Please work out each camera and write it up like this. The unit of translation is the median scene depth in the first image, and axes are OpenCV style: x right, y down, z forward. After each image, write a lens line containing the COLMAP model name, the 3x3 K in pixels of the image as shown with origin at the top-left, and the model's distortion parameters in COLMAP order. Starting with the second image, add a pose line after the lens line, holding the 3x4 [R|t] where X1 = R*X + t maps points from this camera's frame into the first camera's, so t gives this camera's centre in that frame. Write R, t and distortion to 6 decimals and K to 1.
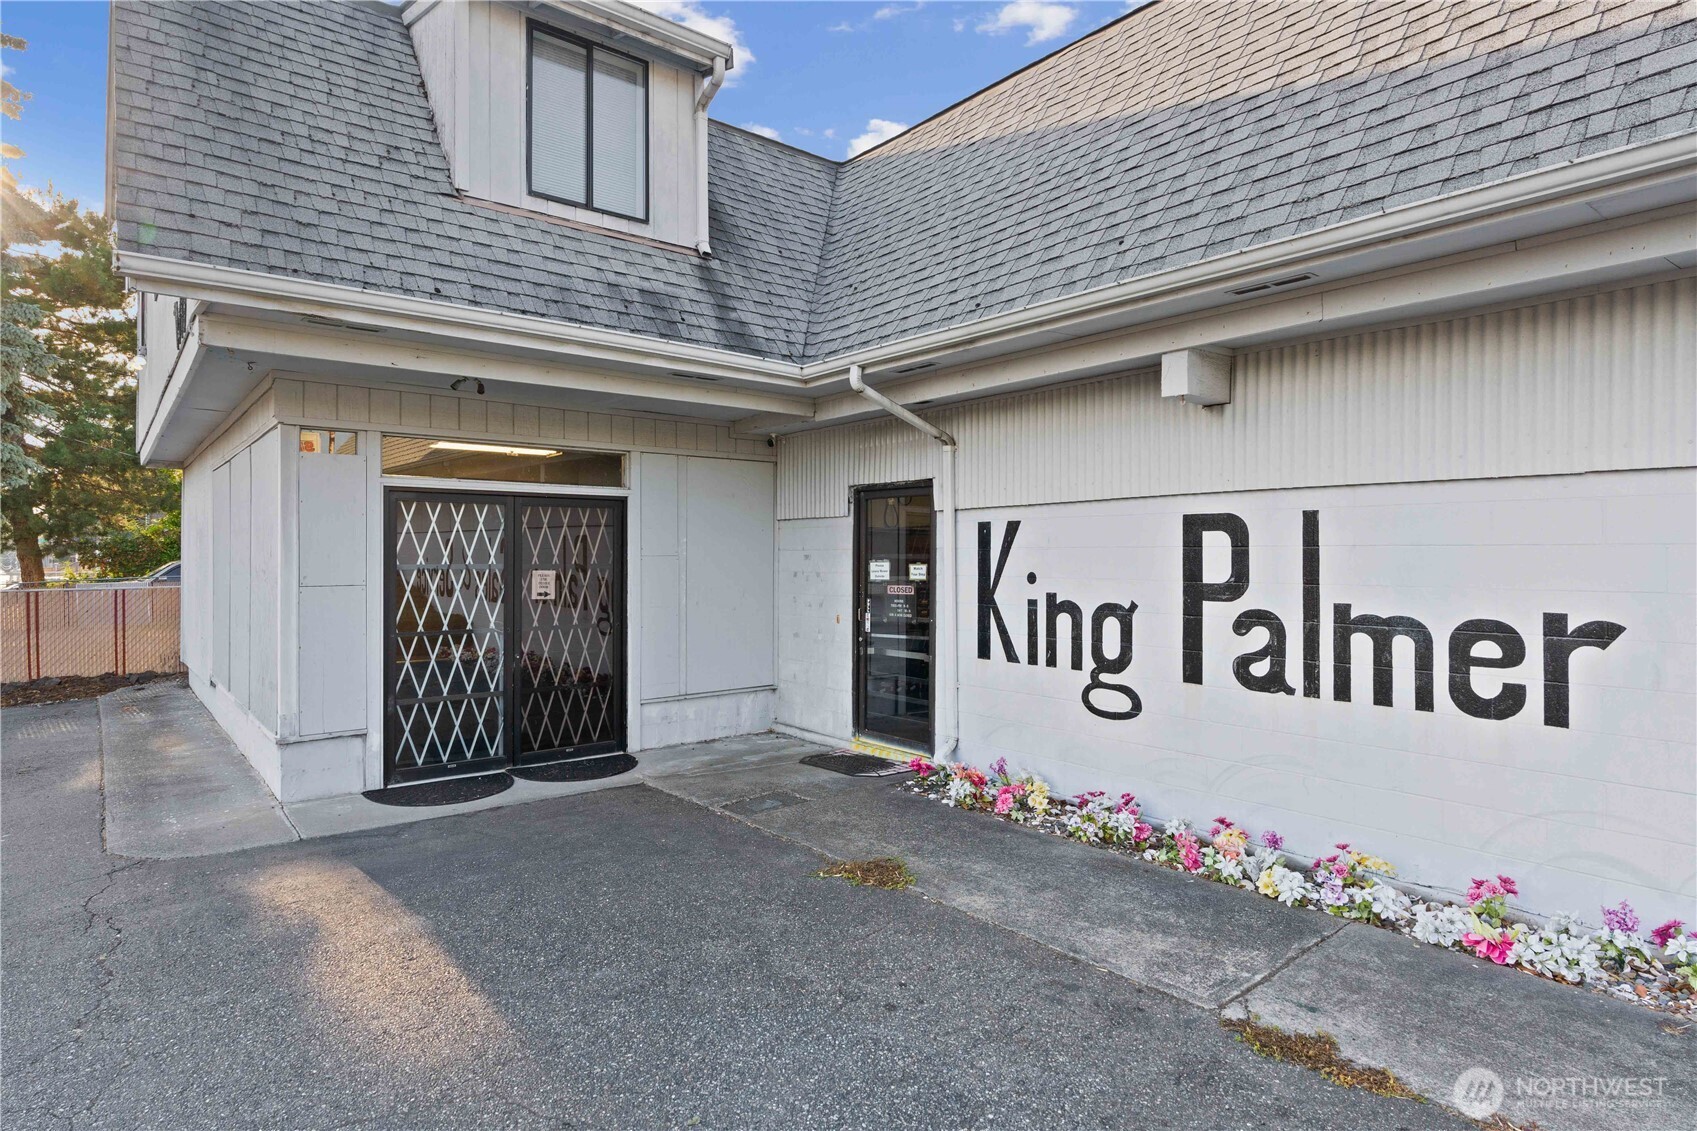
lens RADIAL K [[914.8, 0, 848.4], [0, 914.8, 562.4], [0, 0, 1]] dist [0.001491, 0.000187]
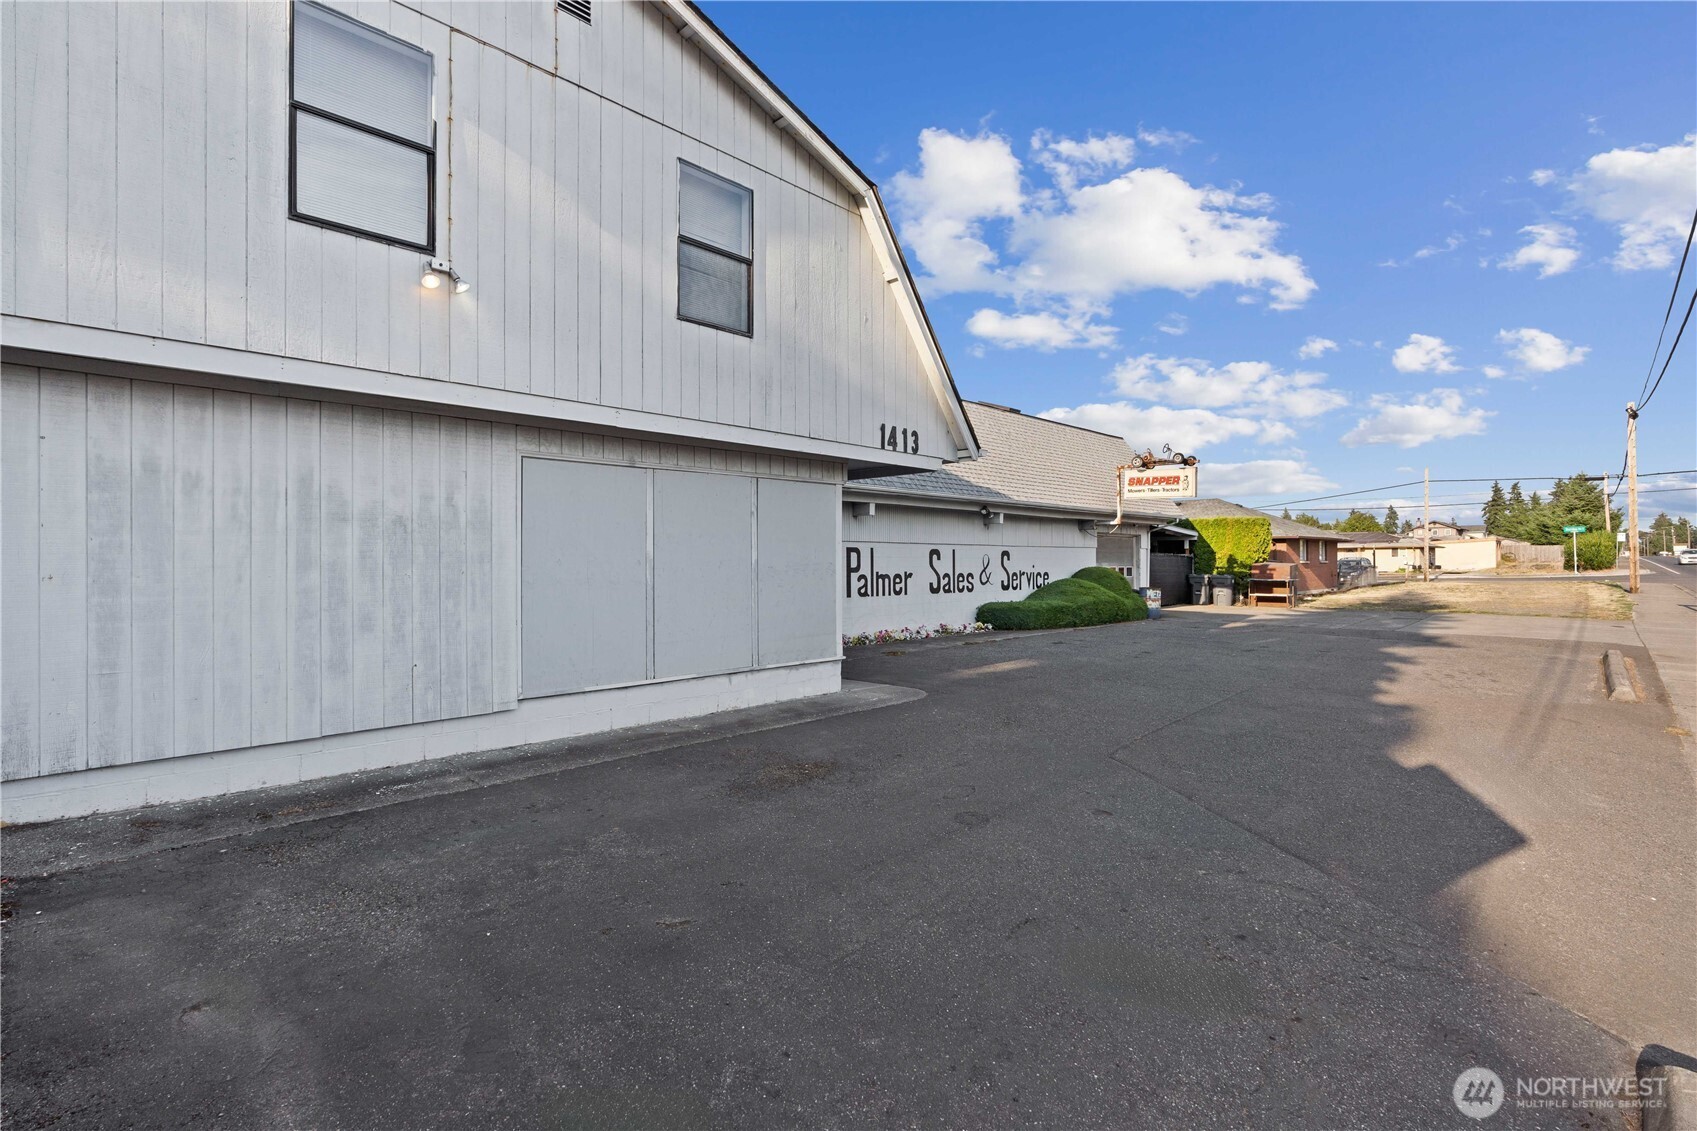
lens RADIAL K [[768.2, 0, 848.3], [0, 768.2, 564.7], [0, 0, 1]] dist [0.000209, 0.000001]
pose [[-0.119528, 0.001928, 0.992829, -2.607943], [0.011693, 0.999931, -0.000534, 0.014189], [-0.992762, 0.011545, -0.119542, 1.439561]]
